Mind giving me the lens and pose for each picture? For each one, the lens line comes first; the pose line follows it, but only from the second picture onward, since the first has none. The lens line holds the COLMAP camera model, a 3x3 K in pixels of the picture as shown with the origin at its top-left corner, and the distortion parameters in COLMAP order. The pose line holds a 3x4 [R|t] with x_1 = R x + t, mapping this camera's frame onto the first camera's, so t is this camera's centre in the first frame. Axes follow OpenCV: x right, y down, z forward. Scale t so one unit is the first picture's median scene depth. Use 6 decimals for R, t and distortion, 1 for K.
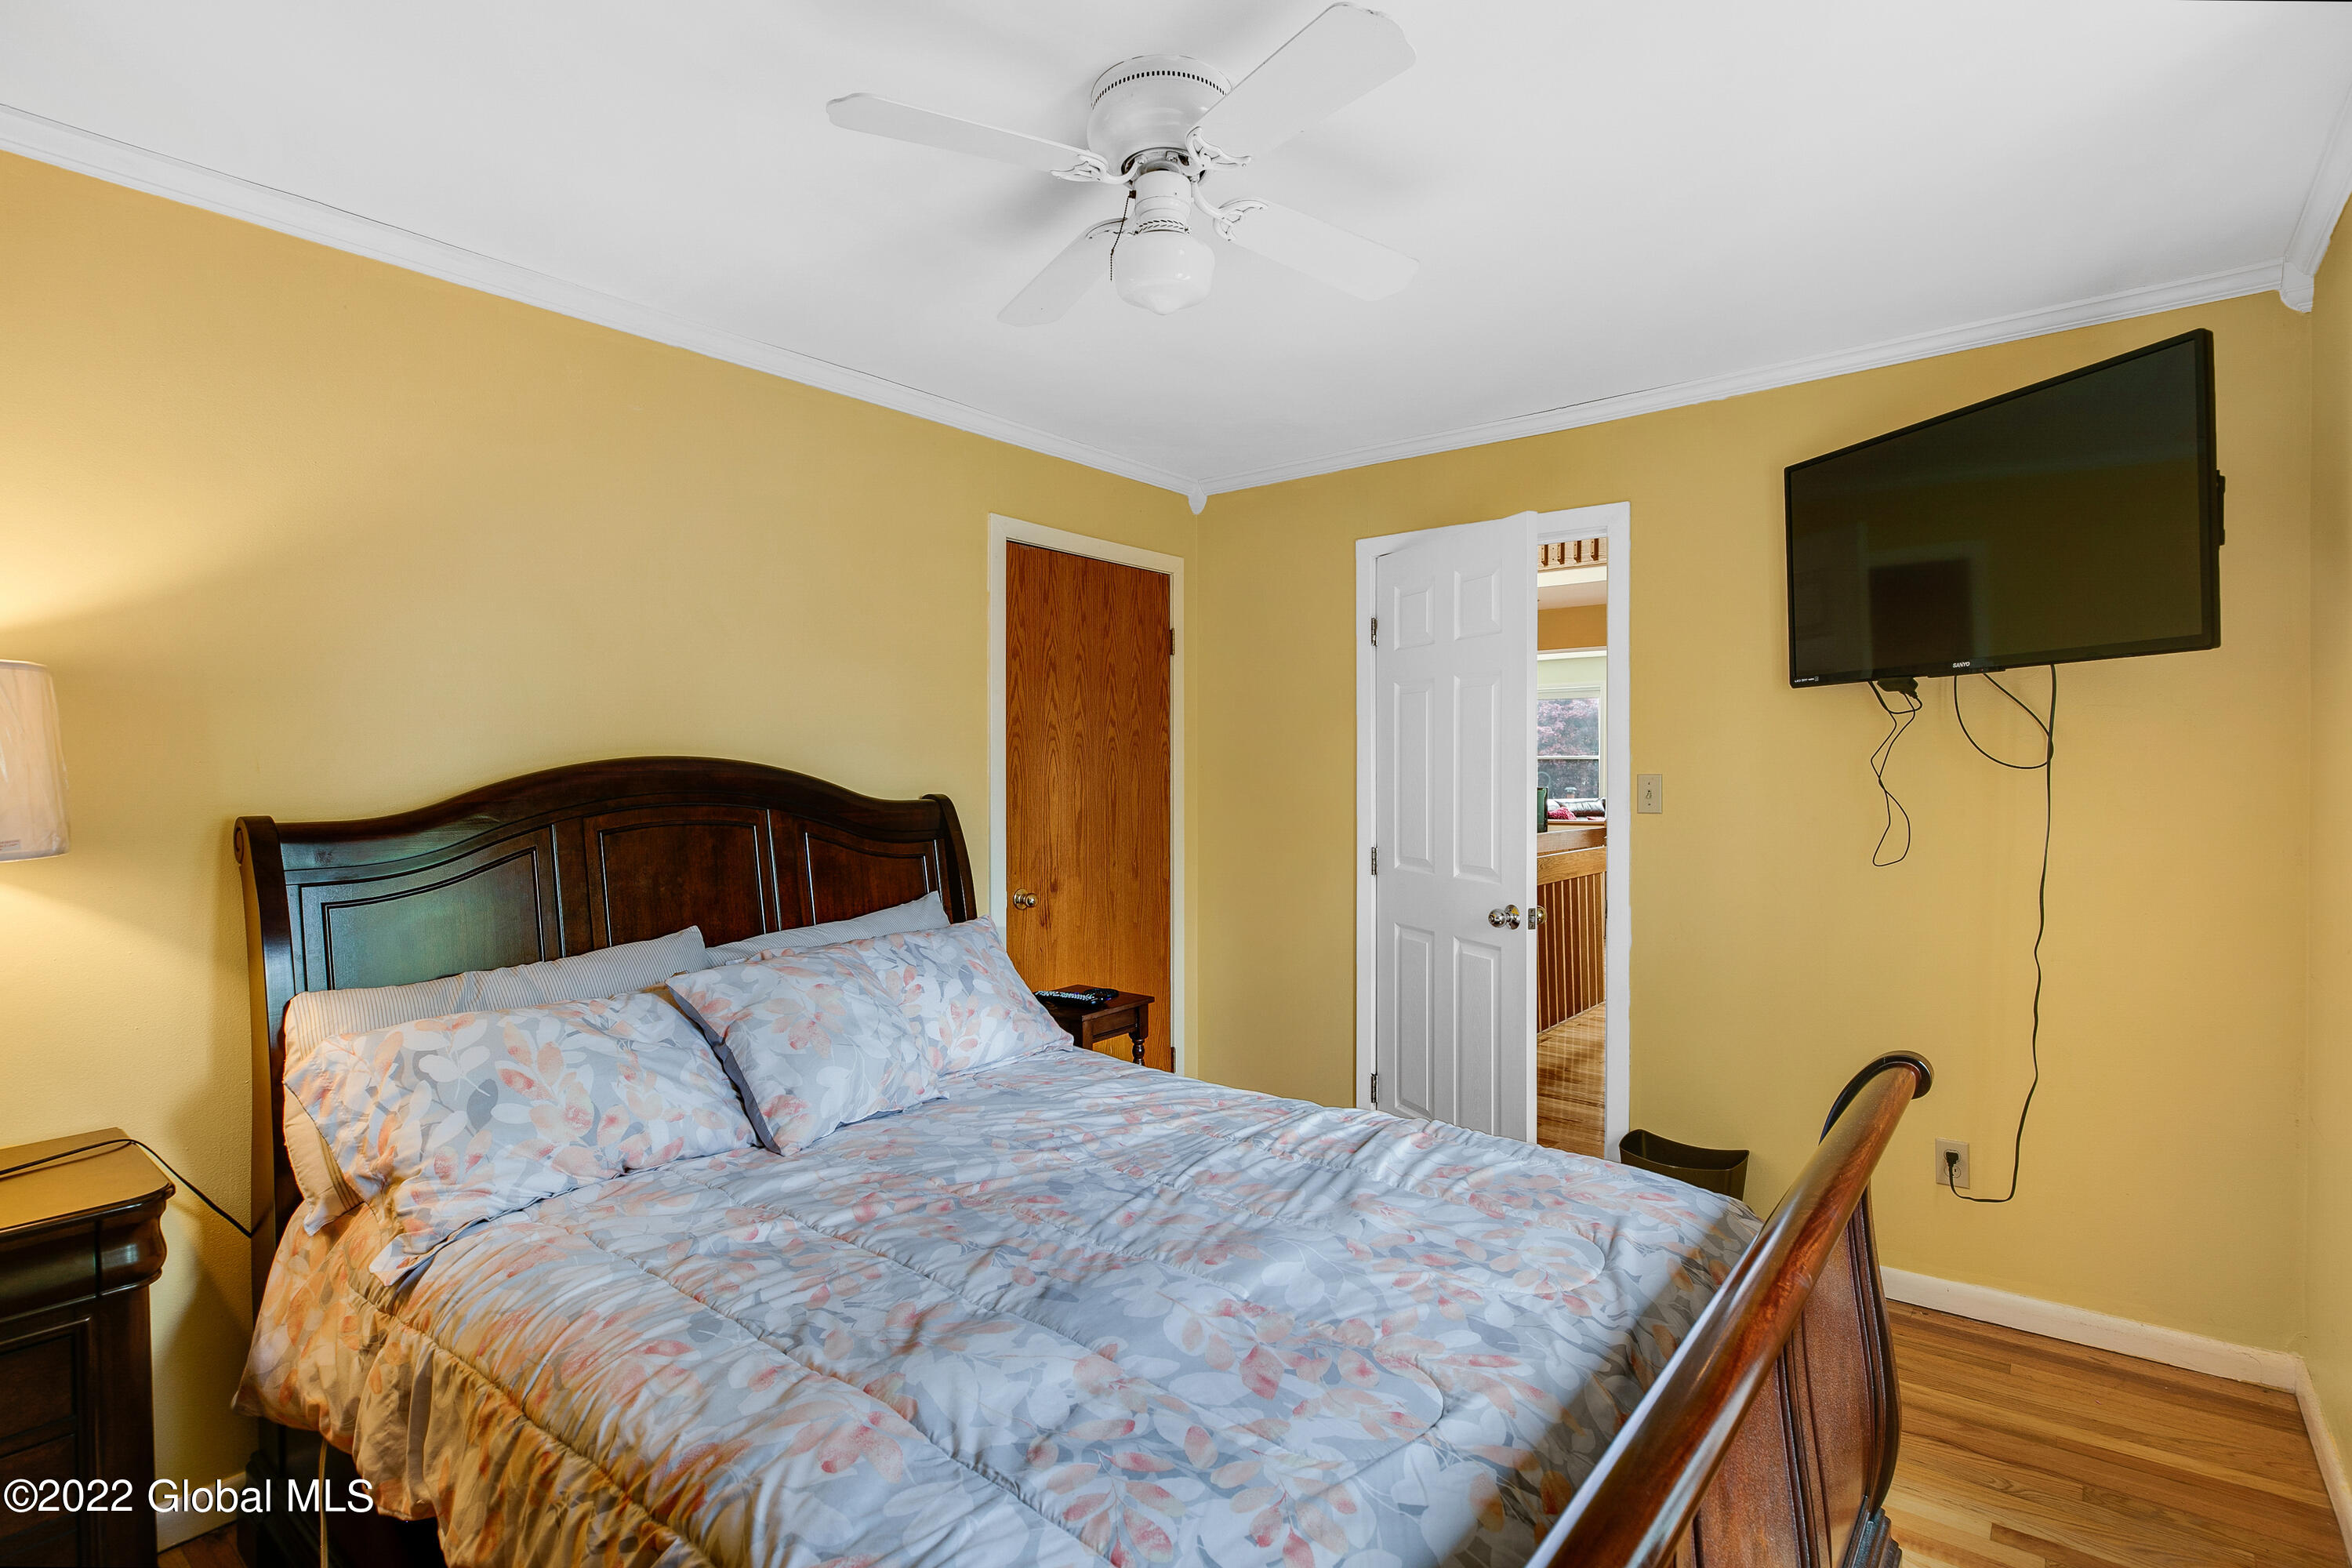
lens RADIAL K [[1122.3, 0, 1178.9], [0, 1122.3, 777.7], [0, 0, 1]] dist [-0.004936, -0.000339]
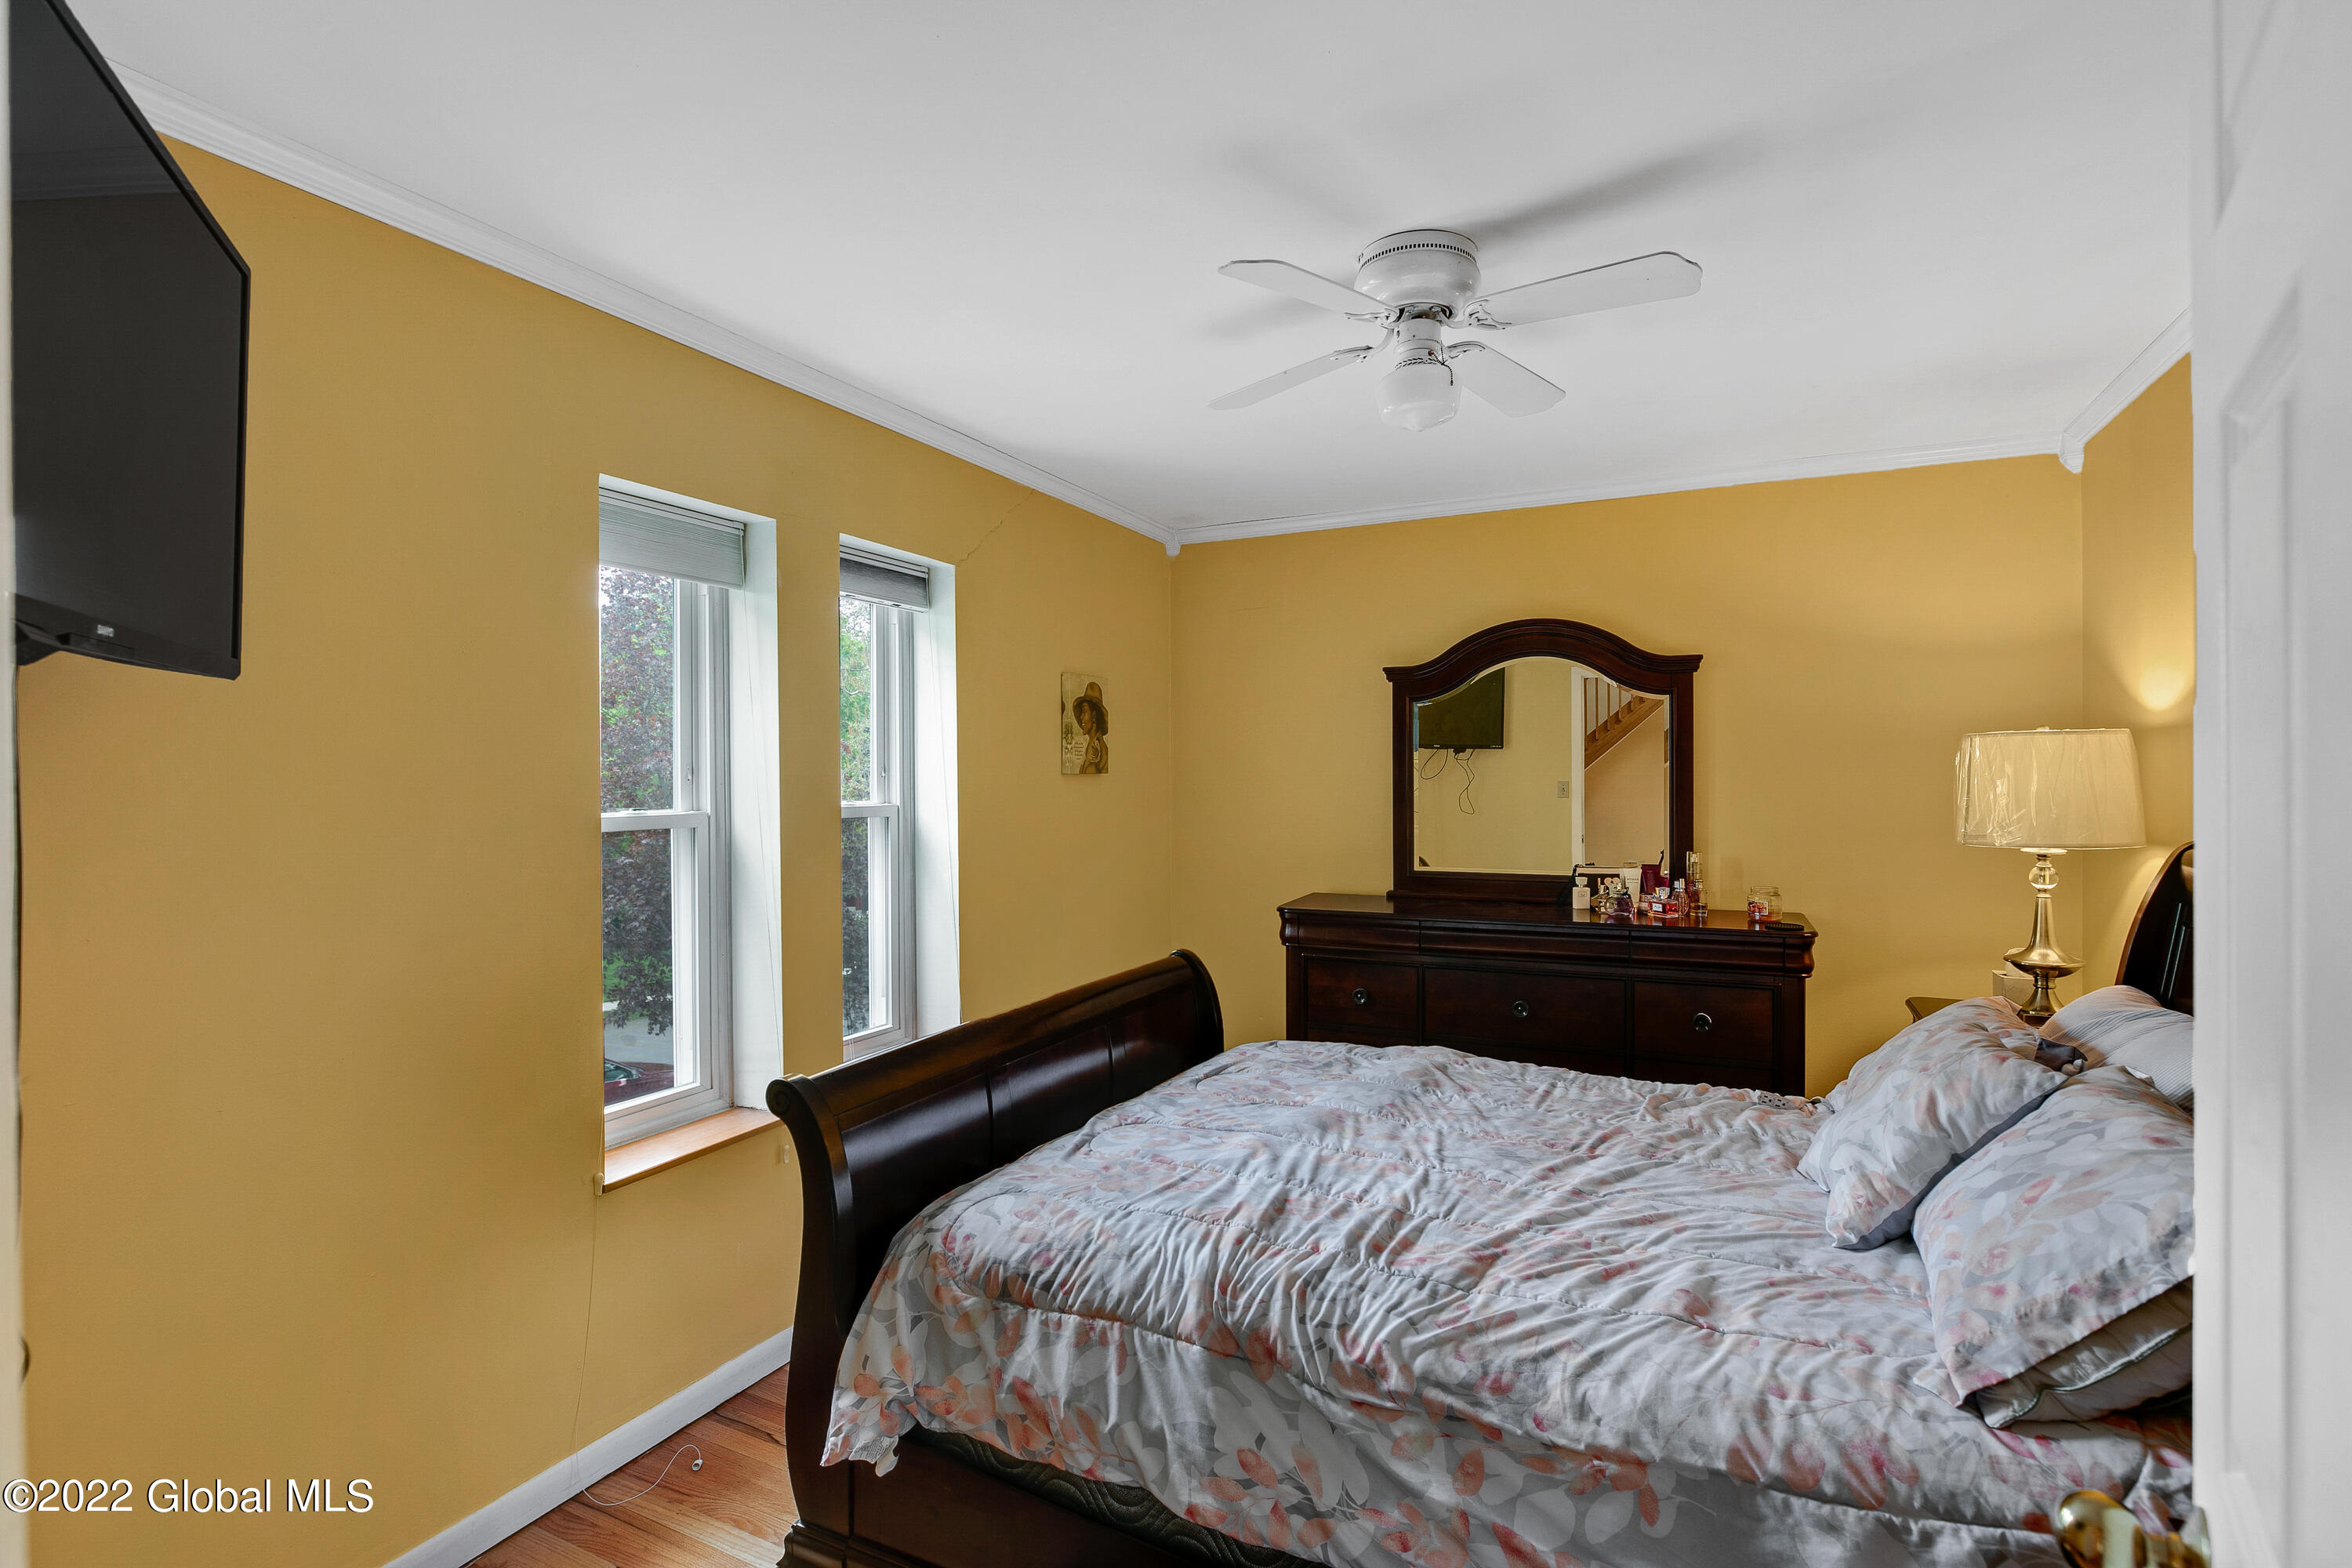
lens RADIAL K [[1122.3, 0, 1173.4], [0, 1122.3, 779.7], [0, 0, 1]] dist [-0.004936, -0.000339]
pose [[-0.977389, 0.010355, -0.211196, 0.555749], [0.008081, 0.999900, 0.011626, -0.060414], [0.211295, 0.009656, -0.977375, 2.351849]]
